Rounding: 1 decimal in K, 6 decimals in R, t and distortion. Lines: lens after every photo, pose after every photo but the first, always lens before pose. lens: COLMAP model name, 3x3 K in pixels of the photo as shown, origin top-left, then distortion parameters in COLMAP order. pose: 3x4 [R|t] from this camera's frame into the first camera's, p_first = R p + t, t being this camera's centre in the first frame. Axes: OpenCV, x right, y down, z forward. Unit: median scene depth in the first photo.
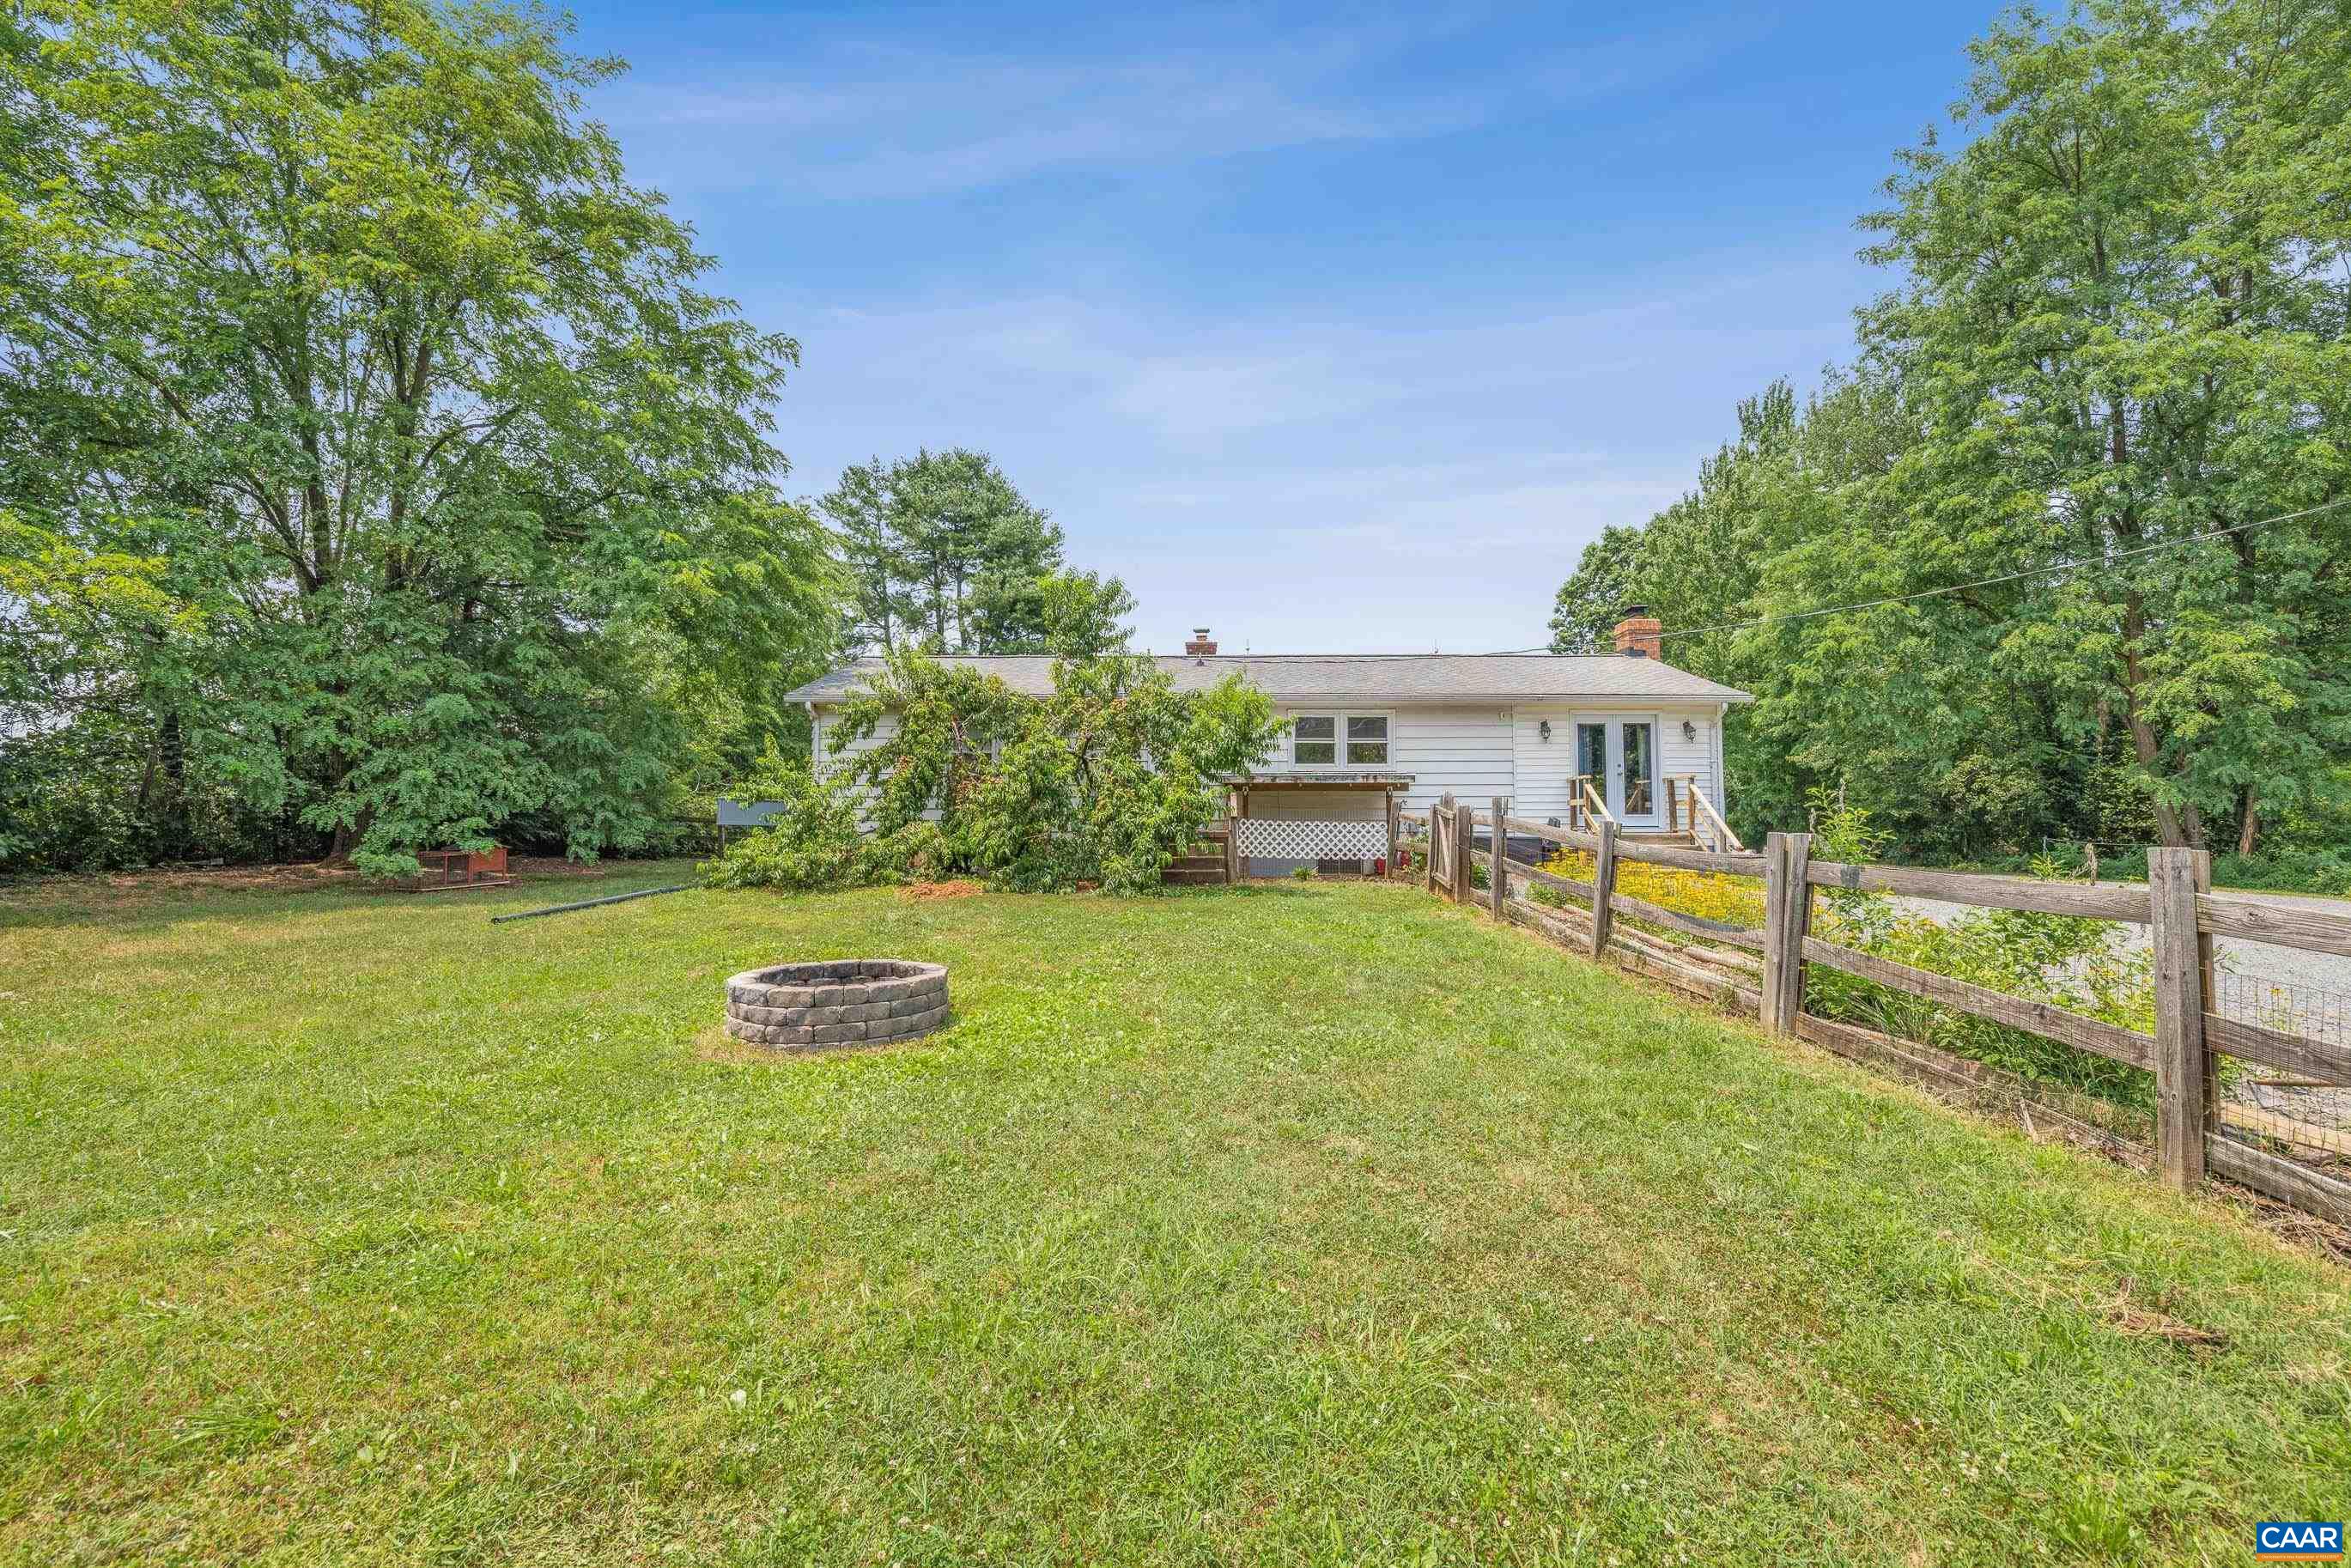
lens RADIAL K [[1015.0, 0, 1175.5], [0, 1015.0, 784.0], [0, 0, 1]] dist [0.001467, 0.000260]
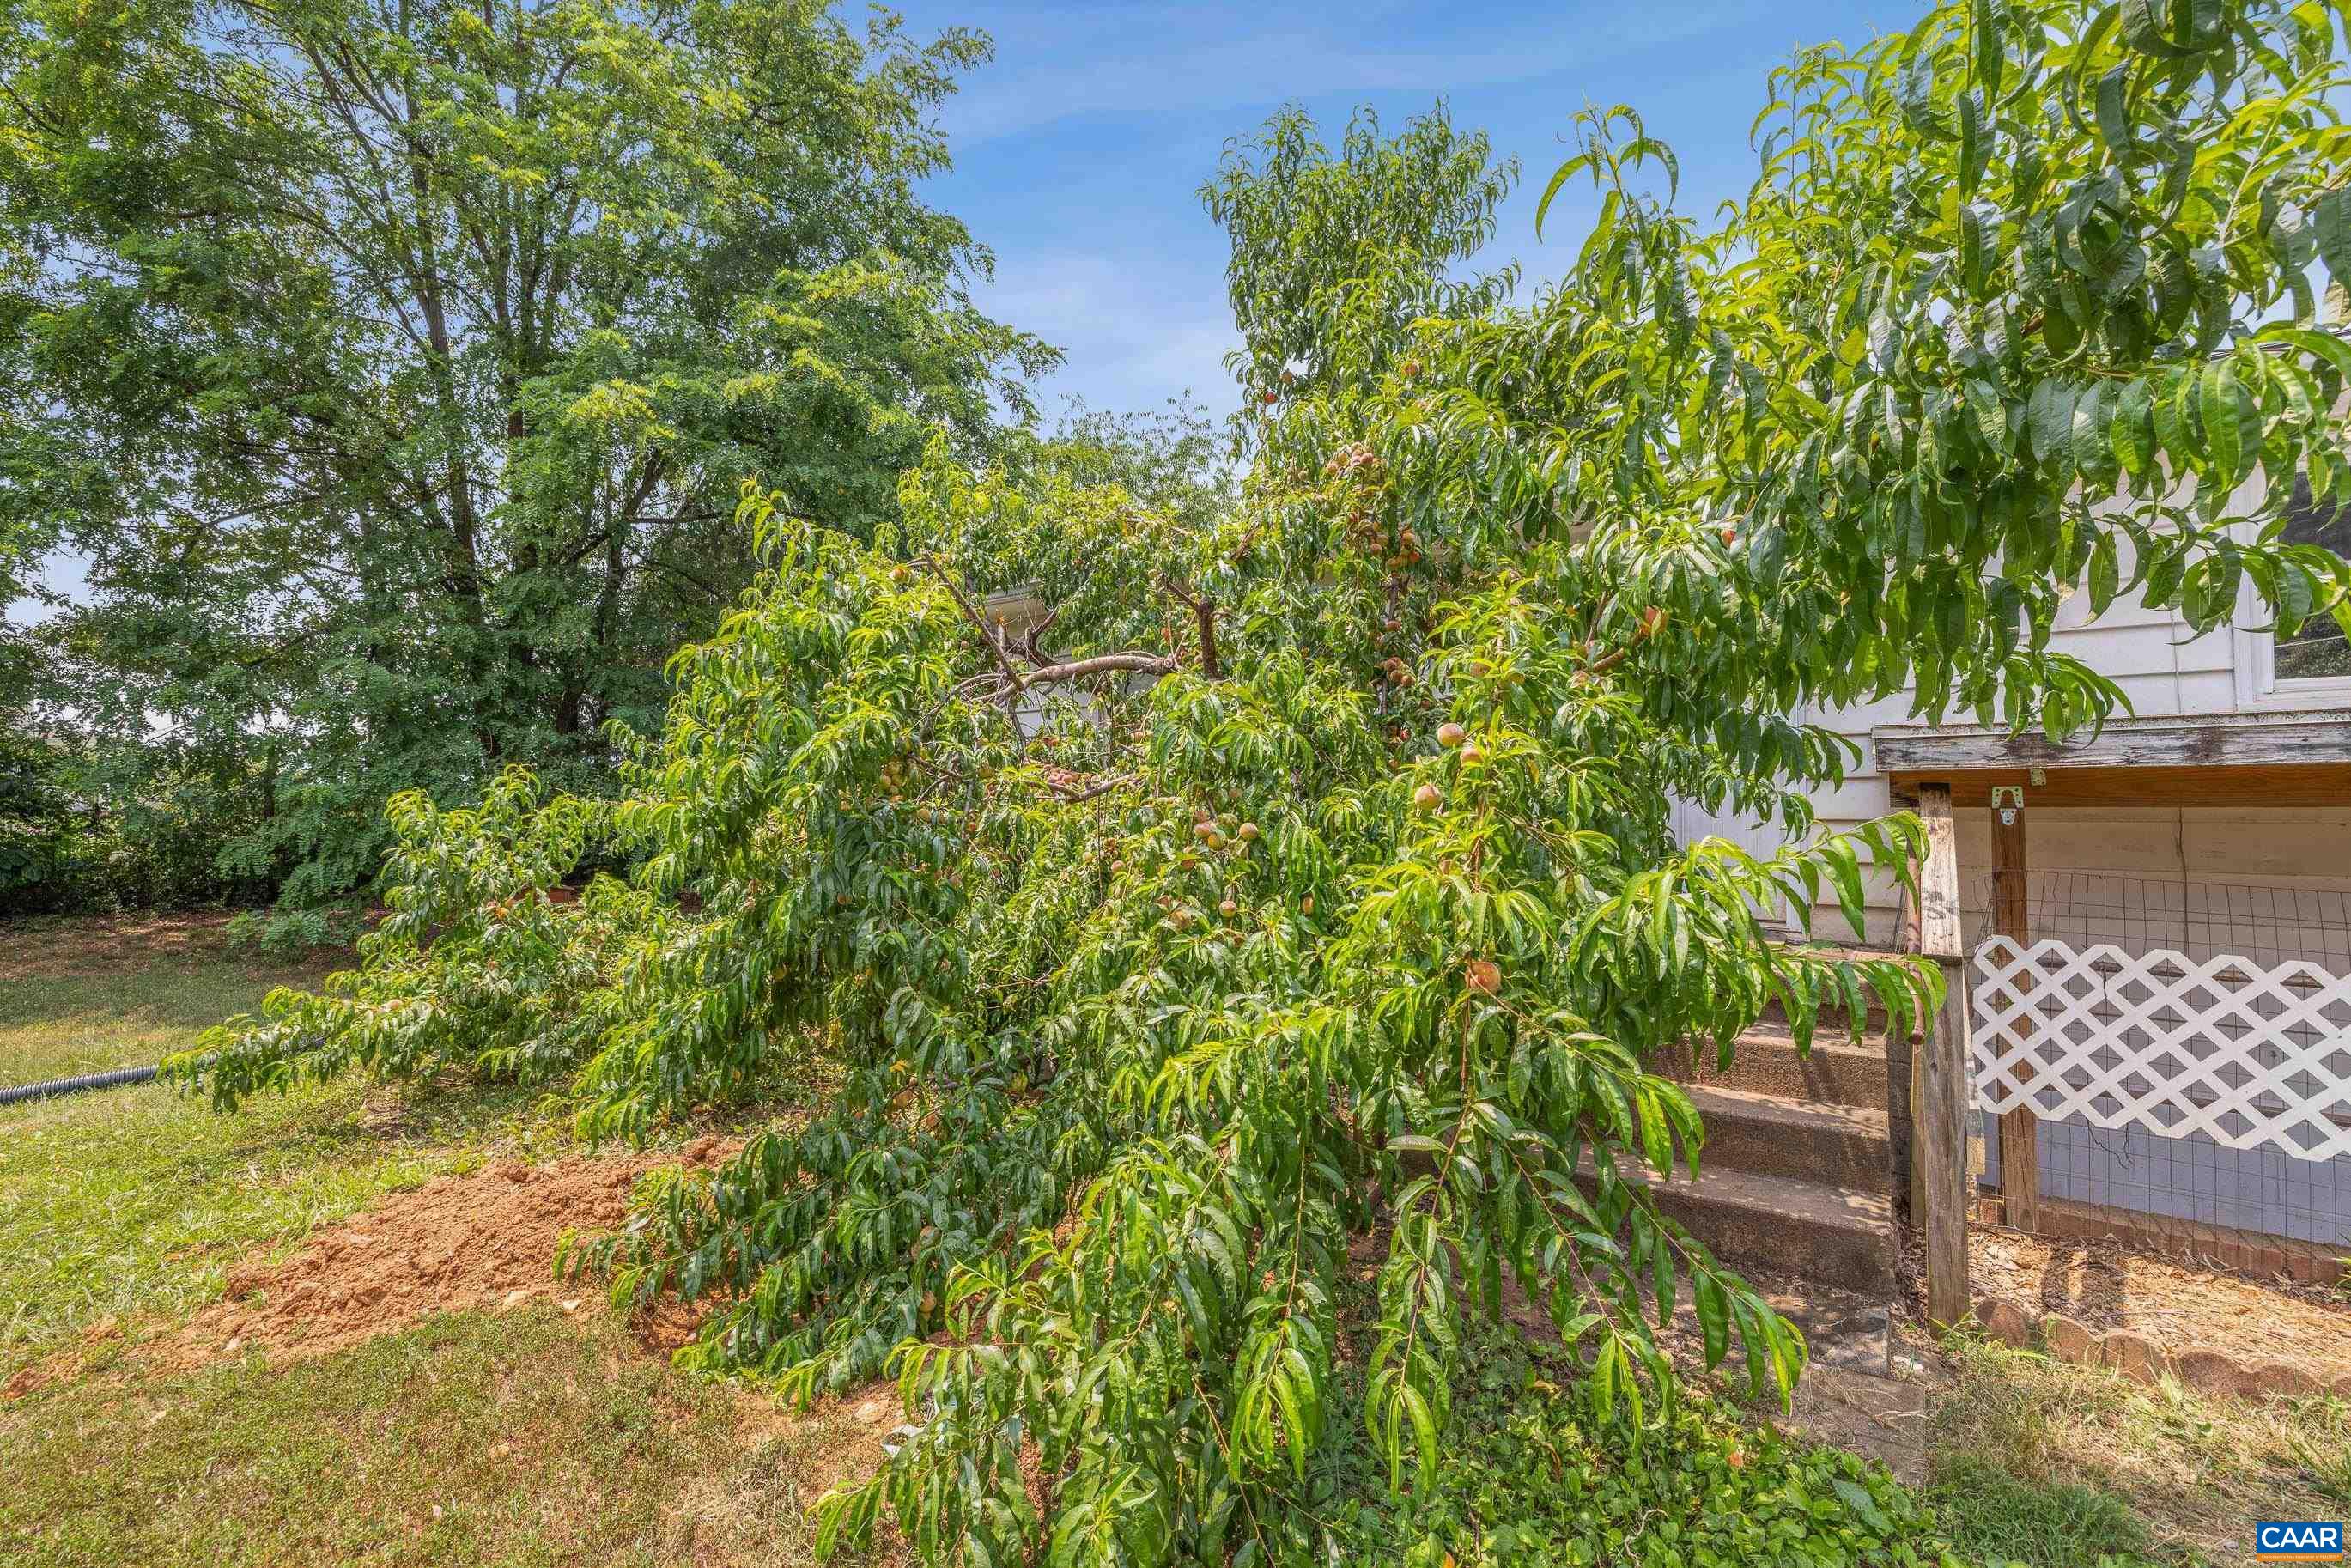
lens RADIAL K [[989.5, 0, 1181.7], [0, 989.5, 777.4], [0, 0, 1]] dist [0.001077, 0.000353]
pose [[0.825283, -0.017941, -0.564435, 0.043978], [0.019528, 0.999804, -0.003227, -0.002451], [0.564382, -0.008359, 0.825471, 0.748626]]
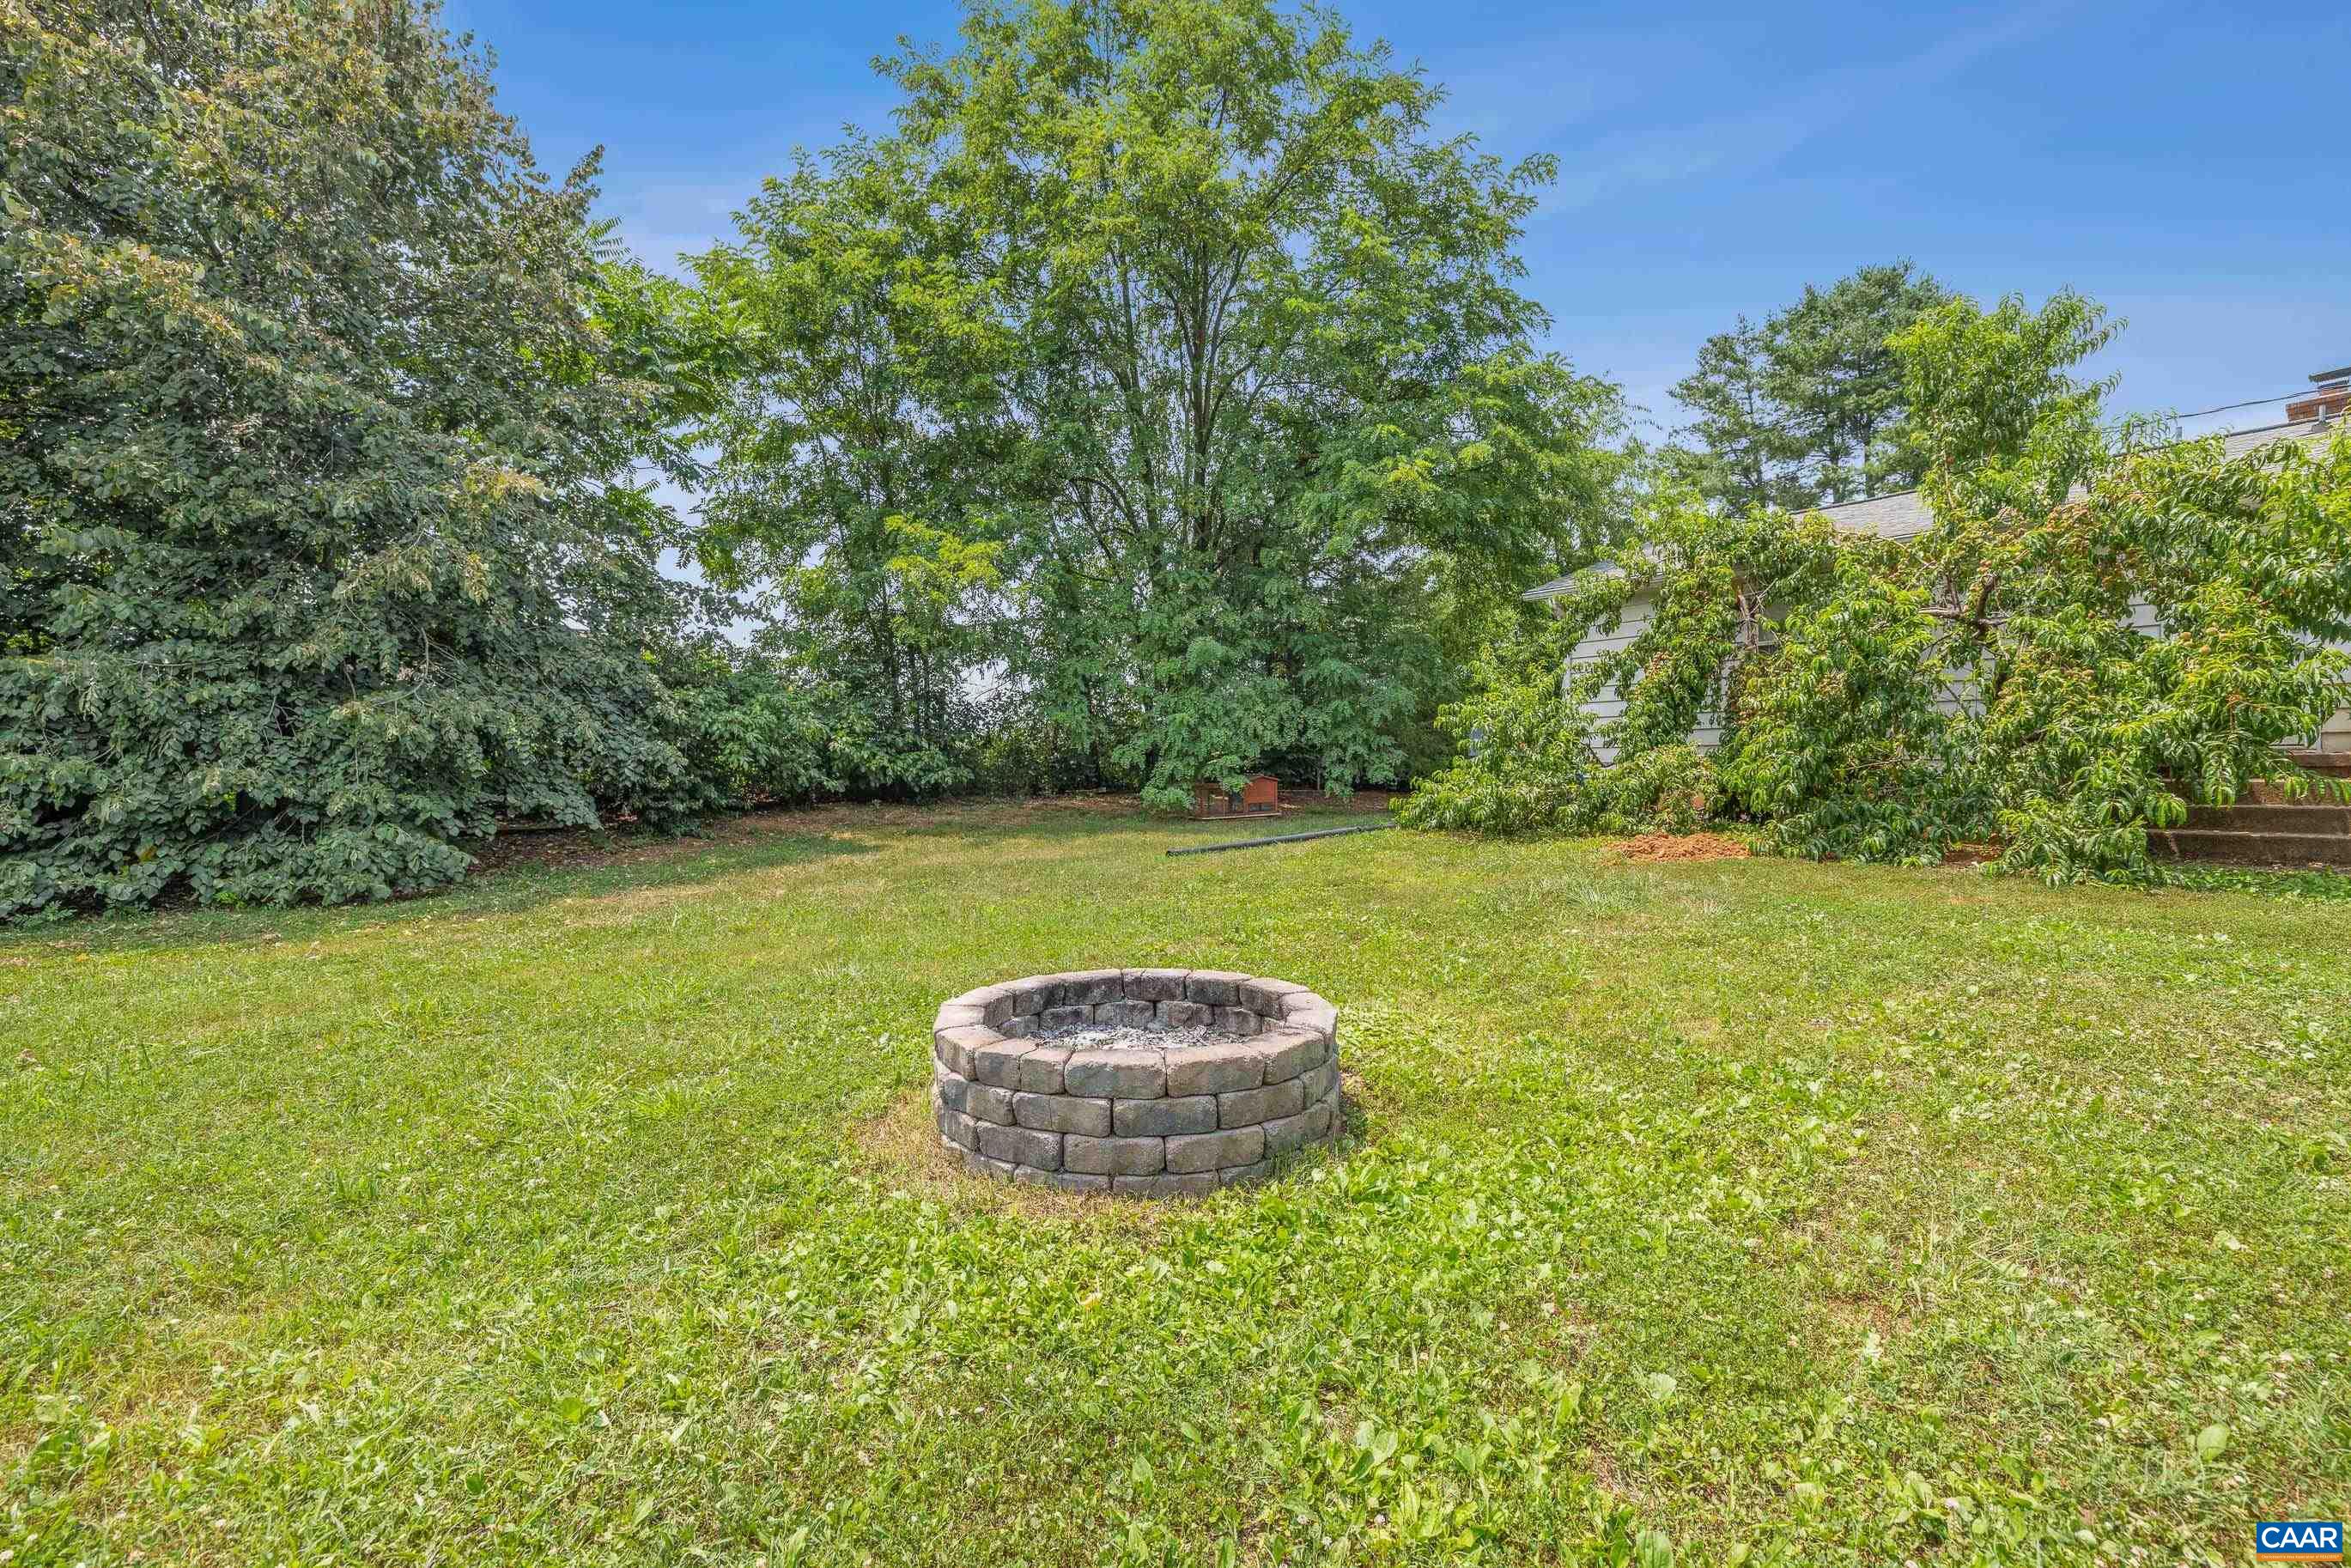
lens RADIAL K [[989.5, 0, 1181.7], [0, 989.5, 777.4], [0, 0, 1]] dist [0.001077, 0.000353]
pose [[0.657656, 0.000547, -0.753318, 0.029067], [0.037813, 0.998715, 0.033737, 0.022292], [0.752369, -0.050673, 0.656790, 0.292279]]
